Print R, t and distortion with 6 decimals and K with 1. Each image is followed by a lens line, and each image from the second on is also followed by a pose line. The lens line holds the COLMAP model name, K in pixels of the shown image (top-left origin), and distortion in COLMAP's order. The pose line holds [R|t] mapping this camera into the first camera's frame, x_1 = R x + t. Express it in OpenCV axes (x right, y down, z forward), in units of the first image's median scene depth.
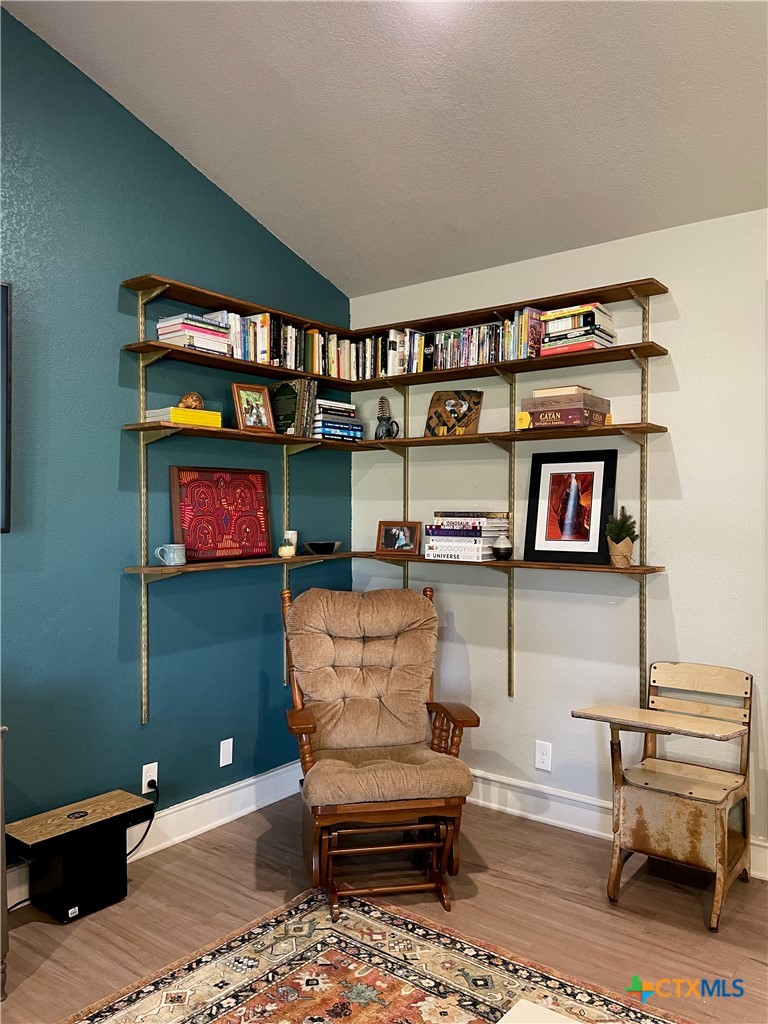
lens RADIAL K [[777.8, 0, 401.5], [0, 777.8, 514.7], [0, 0, 1]] dist [0.059354, -0.028188]
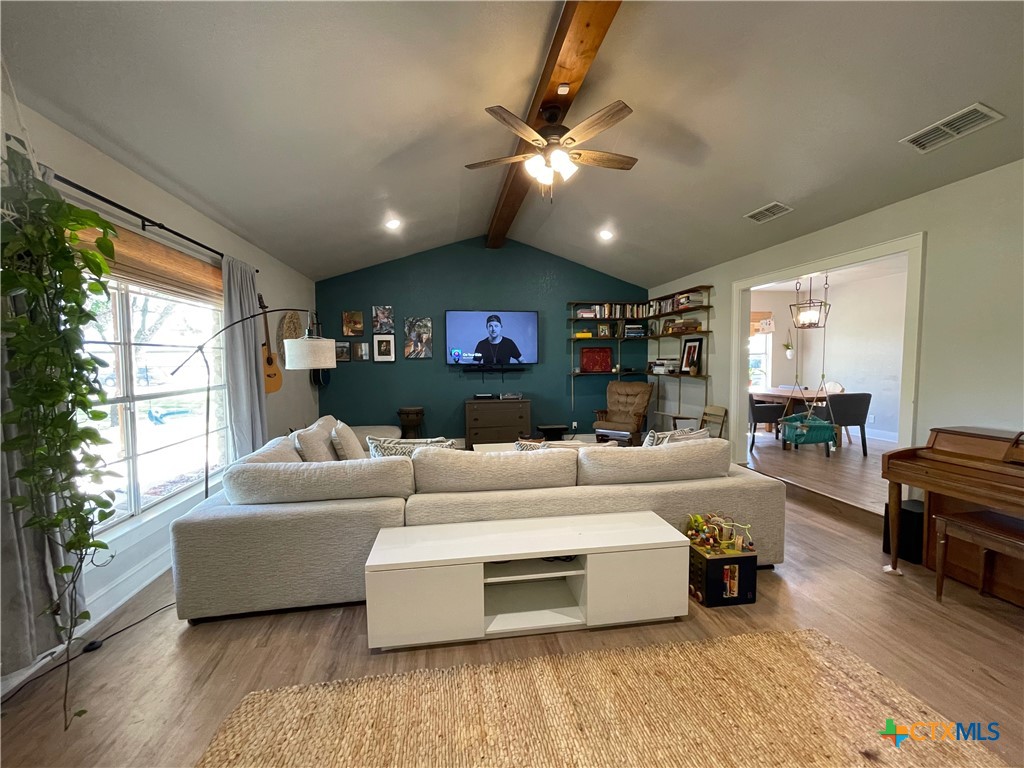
lens RADIAL K [[413.9, 0, 509.4], [0, 413.9, 382.4], [0, 0, 1]] dist [-0.000607, -0.001015]
pose [[0.714728, 0.029766, -0.698768, 0.846709], [0.004318, 0.998887, 0.046967, 0.011630], [0.699389, -0.036586, 0.713804, -0.684070]]
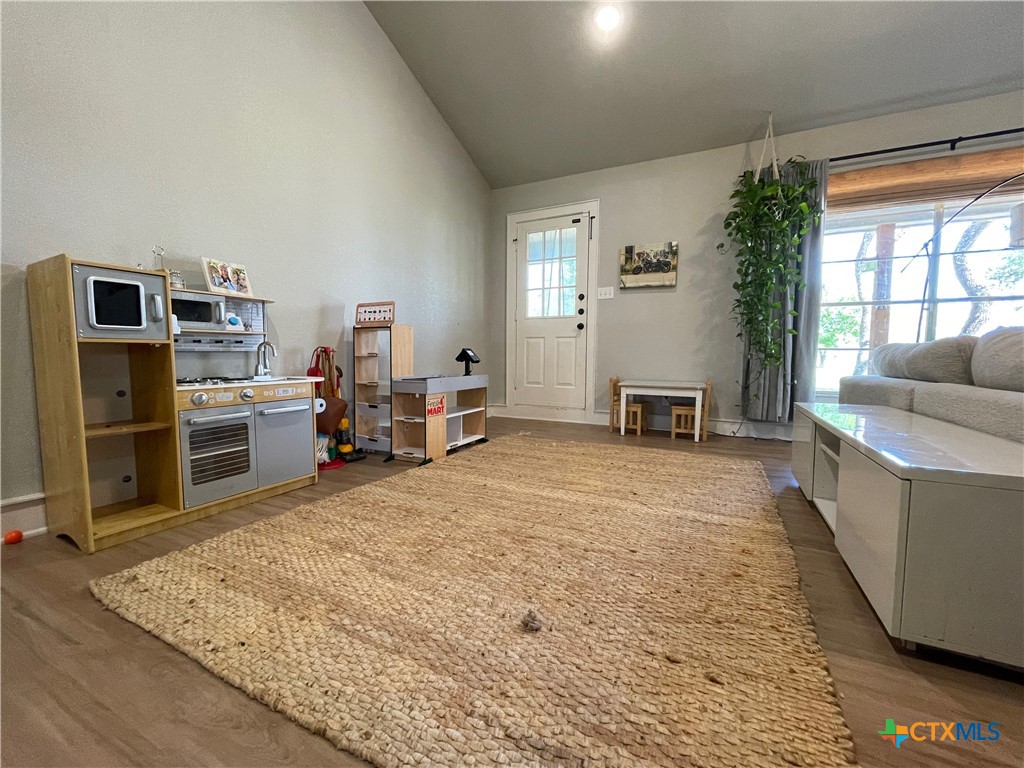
lens RADIAL K [[413.9, 0, 510.5], [0, 413.9, 381.6], [0, 0, 1]] dist [-0.000607, -0.001015]
pose [[-0.984319, -0.000872, -0.176397, 0.895018], [-0.013337, 0.997493, 0.069491, 0.201243], [0.175894, 0.070753, -0.981863, 0.112717]]
